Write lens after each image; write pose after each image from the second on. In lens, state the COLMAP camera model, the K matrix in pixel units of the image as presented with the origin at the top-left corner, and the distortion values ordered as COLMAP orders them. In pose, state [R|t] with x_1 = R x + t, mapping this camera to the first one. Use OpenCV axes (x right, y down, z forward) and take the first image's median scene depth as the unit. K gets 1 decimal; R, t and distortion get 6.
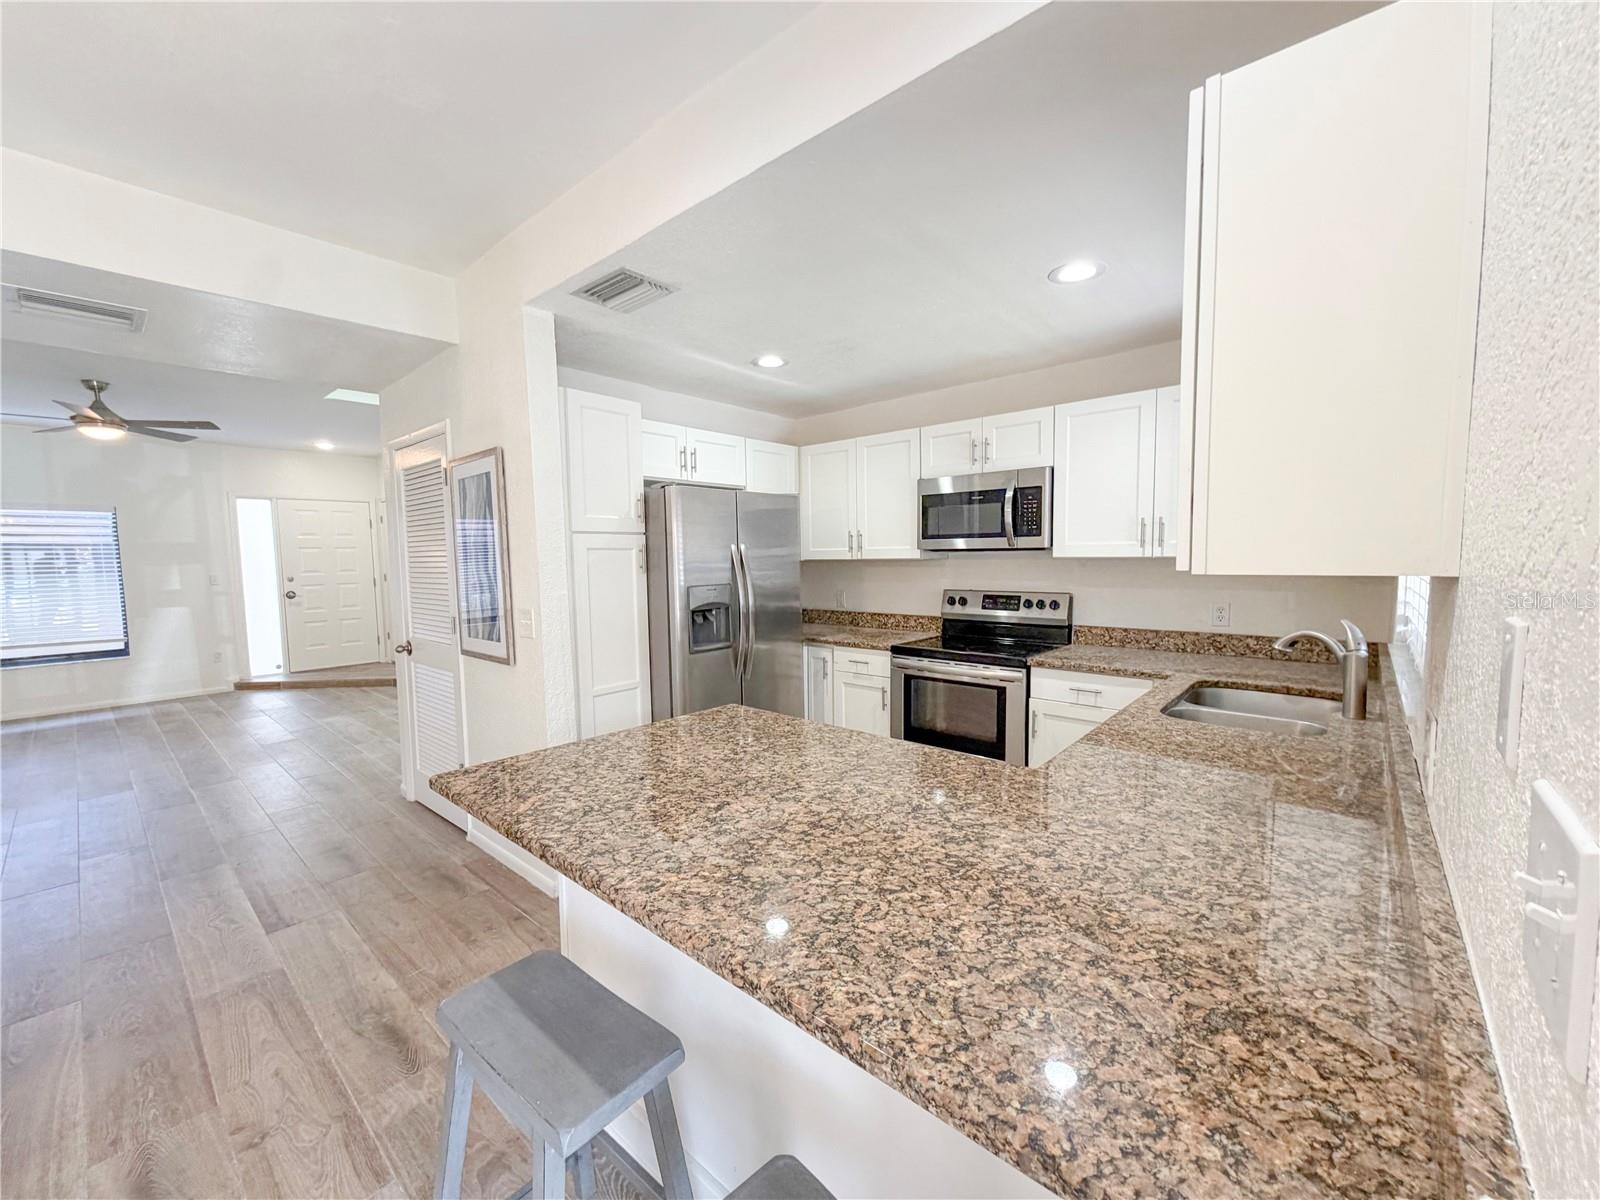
lens RADIAL K [[639.9, 0, 798.0], [0, 639.9, 601.3], [0, 0, 1]] dist [0.000591, -0.000072]
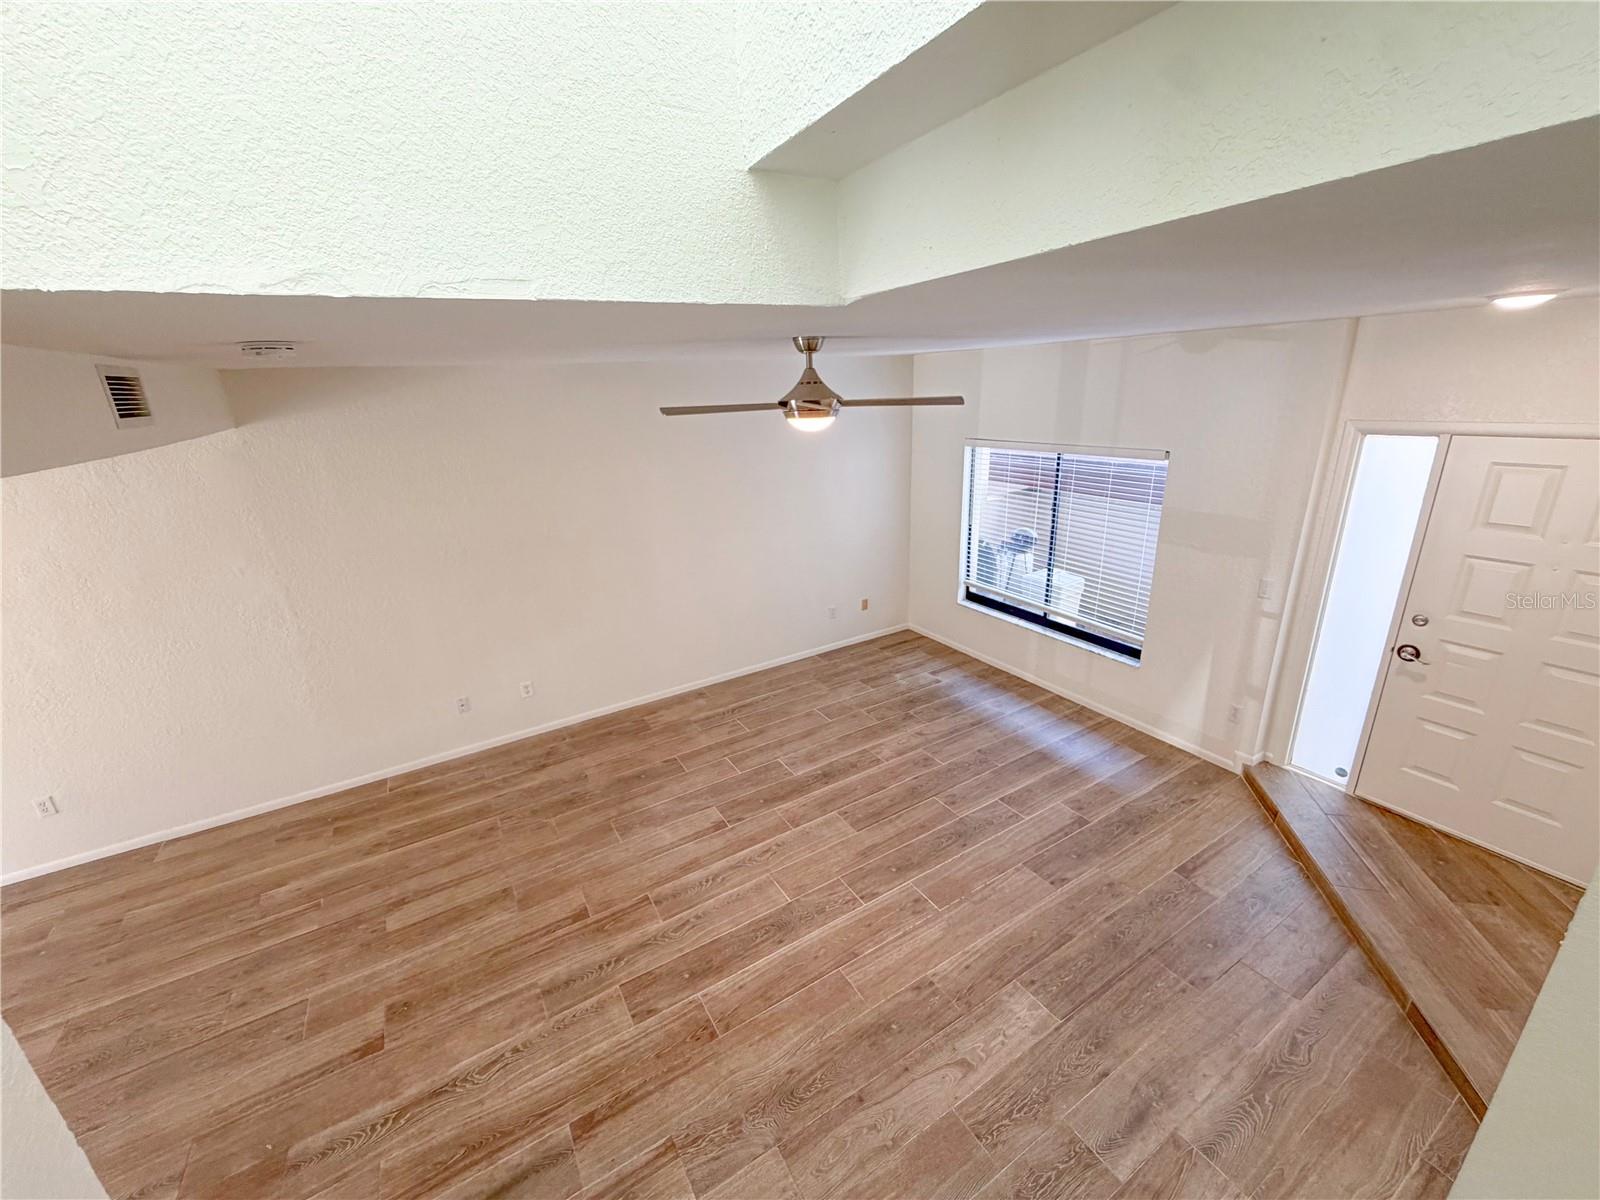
lens RADIAL K [[639.9, 0, 796.7], [0, 639.9, 598.8], [0, 0, 1]] dist [0.000591, -0.000072]
pose [[-0.300745, 0.326329, -0.896137, -0.295218], [-0.026569, 0.936406, 0.349910, -0.208308], [0.953334, 0.129043, -0.272949, 0.768859]]
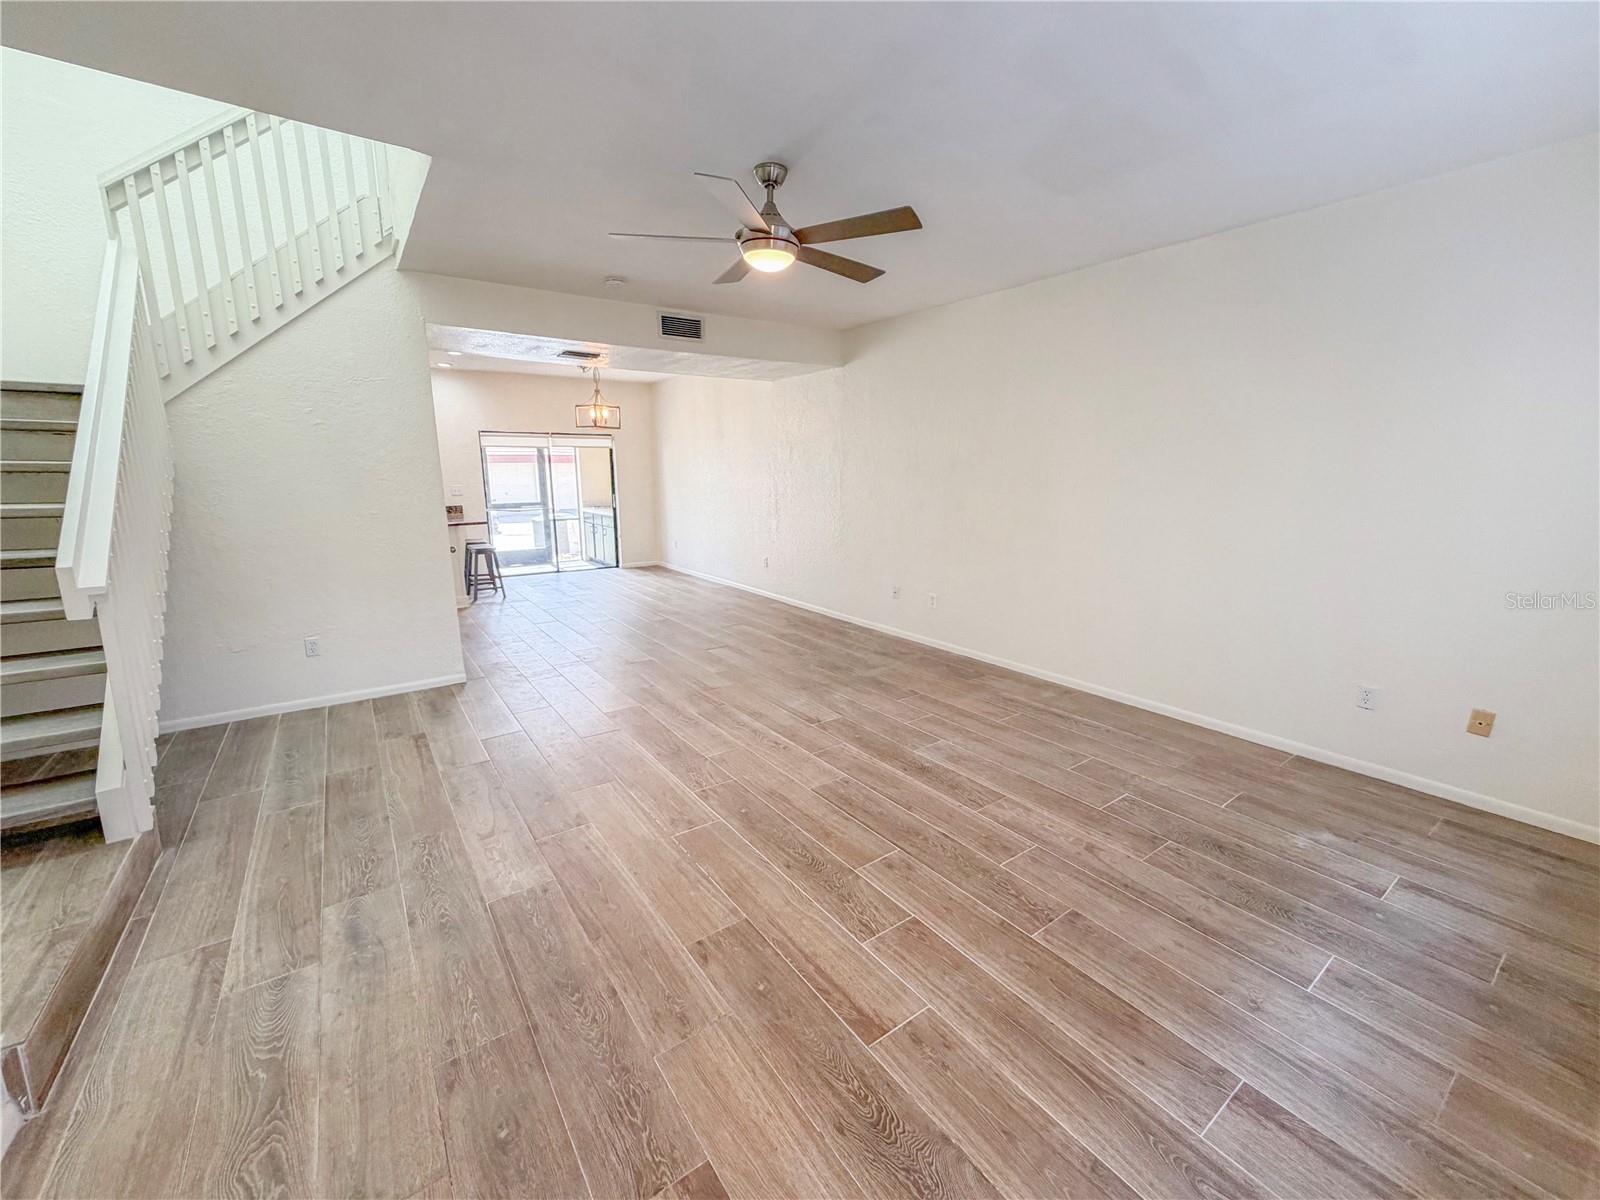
lens RADIAL K [[639.9, 0, 794.7], [0, 639.9, 593.9], [0, 0, 1]] dist [0.000591, -0.000072]
pose [[-0.973666, -0.032195, 0.225695, -0.819703], [0.028830, 0.964642, 0.261982, -0.076948], [-0.226150, 0.261589, -0.938311, 1.074754]]
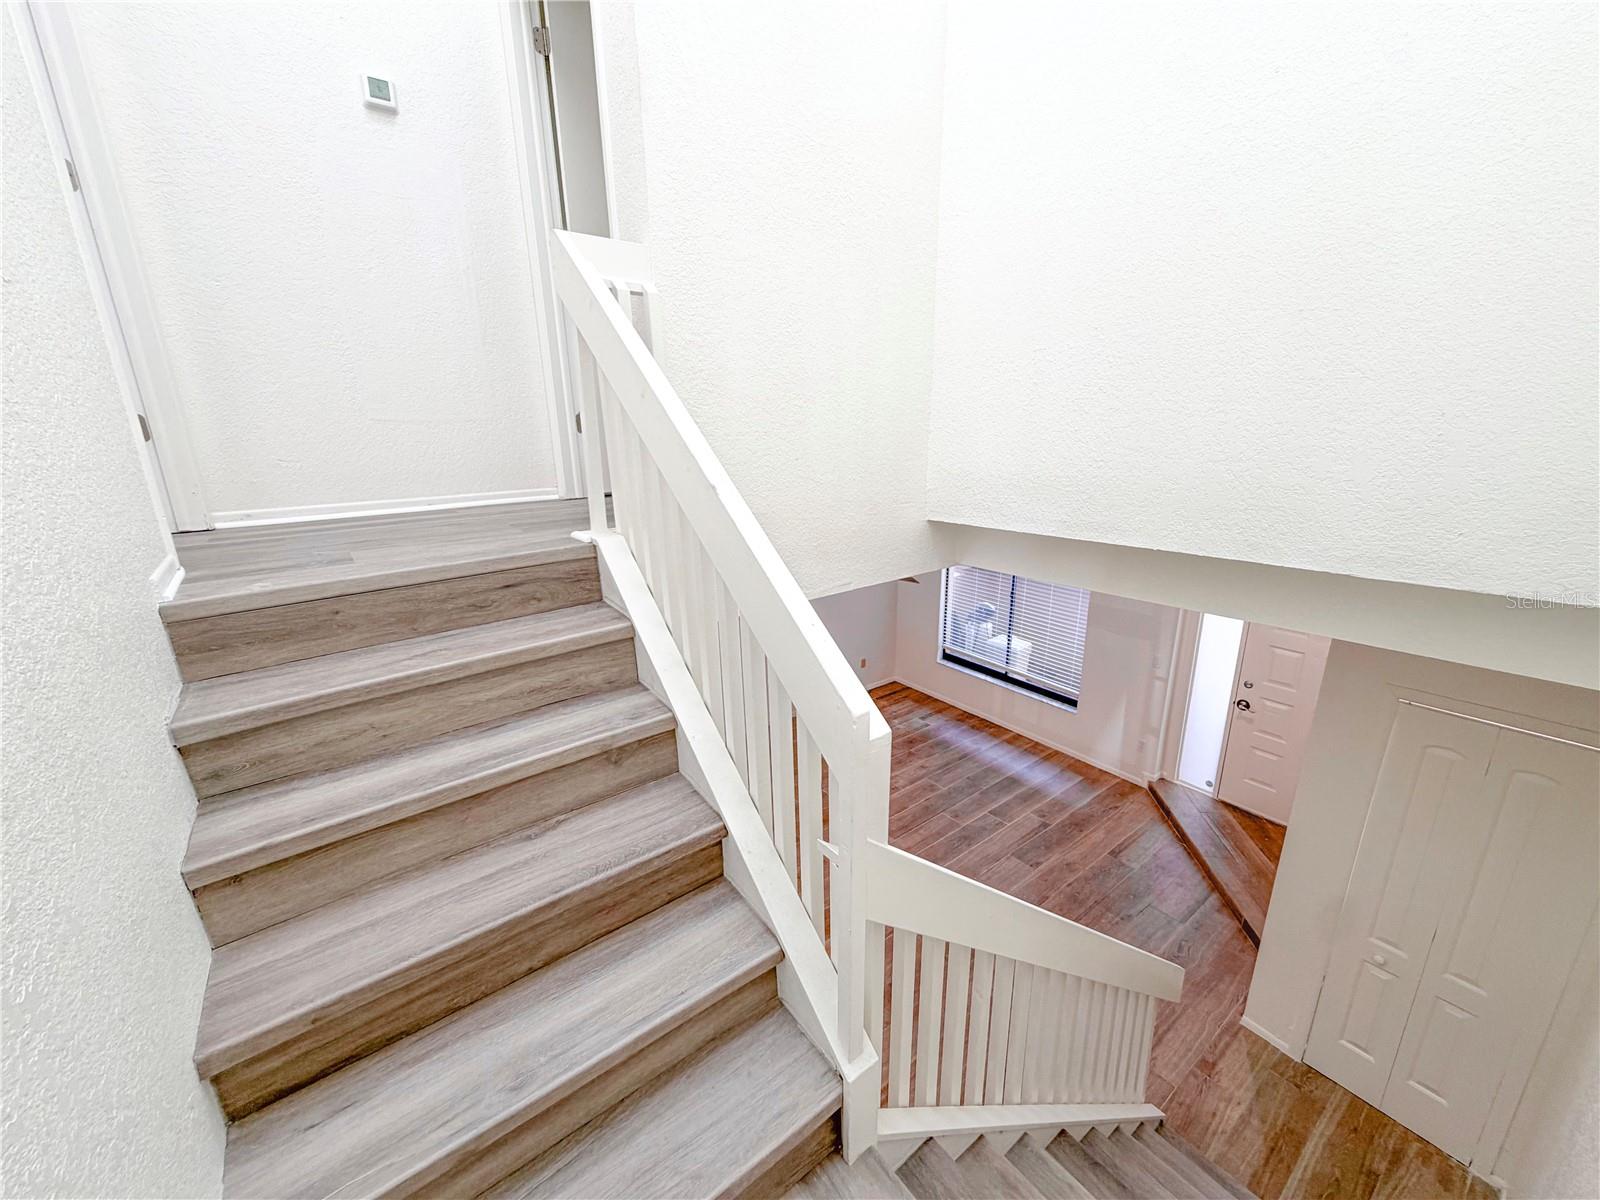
lens RADIAL K [[639.9, 0, 798.4], [0, 639.9, 599.3], [0, 0, 1]] dist [0.000591, -0.000072]
pose [[-0.196918, 0.285089, -0.938055, -0.071431], [-0.054816, 0.952091, 0.300862, -0.333429], [0.978886, 0.110665, -0.171856, 0.681871]]
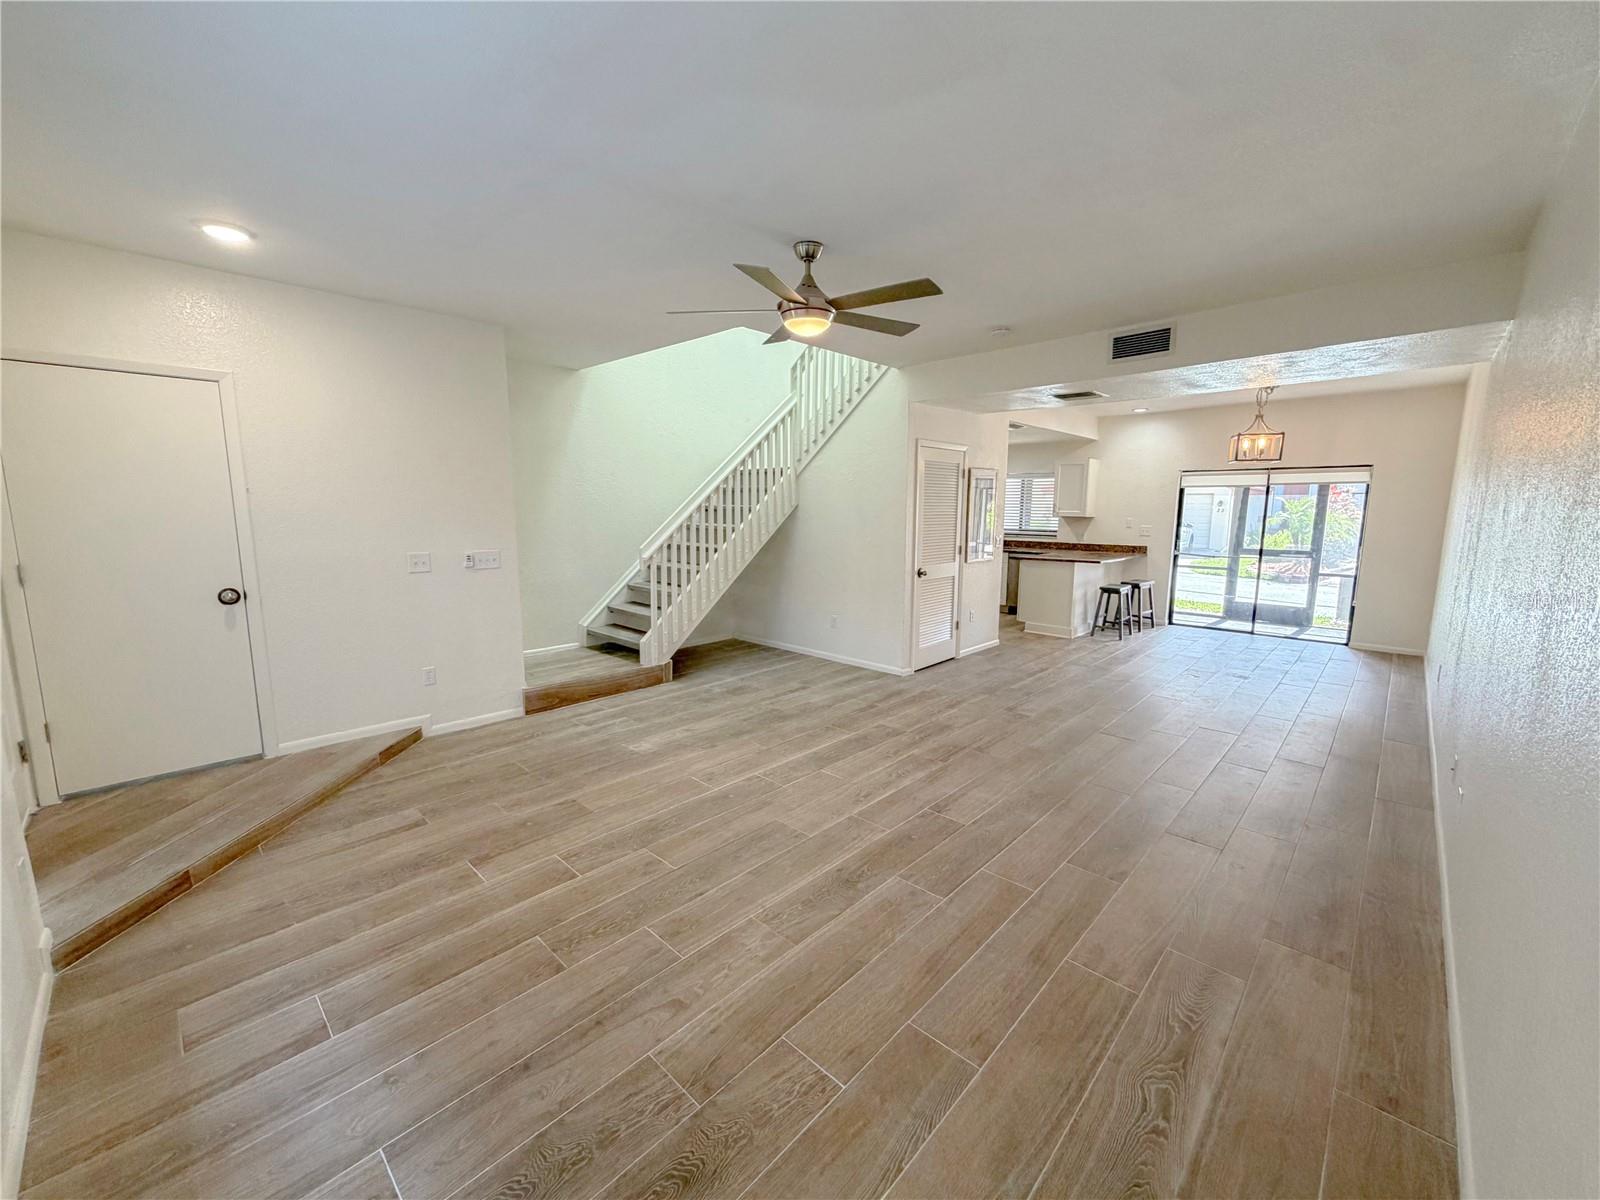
lens RADIAL K [[639.9, 0, 794.2], [0, 639.9, 594.1], [0, 0, 1]] dist [0.000591, -0.000072]
pose [[0.043344, -0.126398, 0.991032, -1.165341], [0.071291, 0.989827, 0.123127, -0.045954], [-0.996513, 0.065315, 0.051914, 0.648130]]
